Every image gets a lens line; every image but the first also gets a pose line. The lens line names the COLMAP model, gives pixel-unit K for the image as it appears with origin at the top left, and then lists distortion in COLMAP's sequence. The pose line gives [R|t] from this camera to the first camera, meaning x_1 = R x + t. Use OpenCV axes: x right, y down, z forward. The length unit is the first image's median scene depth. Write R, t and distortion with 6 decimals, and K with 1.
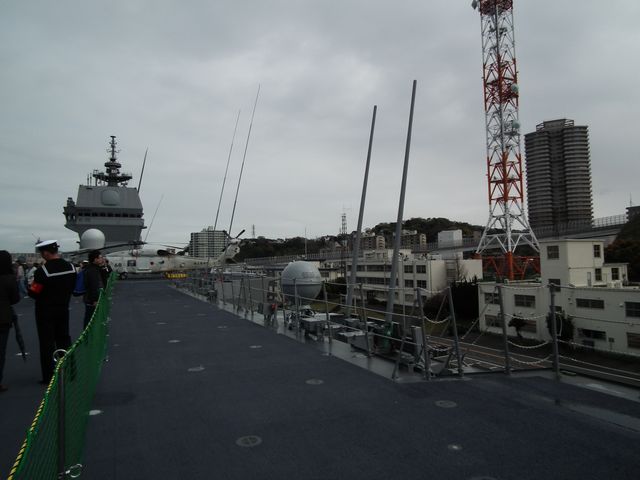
lens RADIAL K [[446.3, 0, 320.0], [0, 446.3, 240.0], [0, 0, 1]] dist [-0.004454, 0.001039]
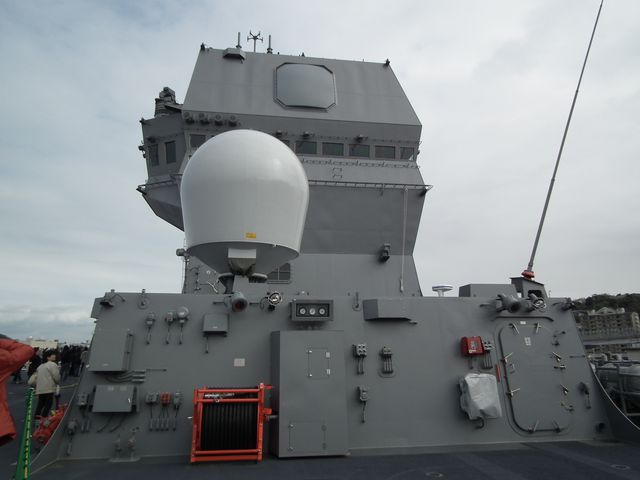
lens RADIAL K [[446.3, 0, 320.0], [0, 446.3, 240.0], [0, 0, 1]] dist [-0.004454, 0.001039]
pose [[0.962899, -0.051733, -0.264857, -0.394197], [0.000661, 0.981902, -0.189387, 0.042885], [0.269861, 0.182186, 0.945507, 0.765208]]
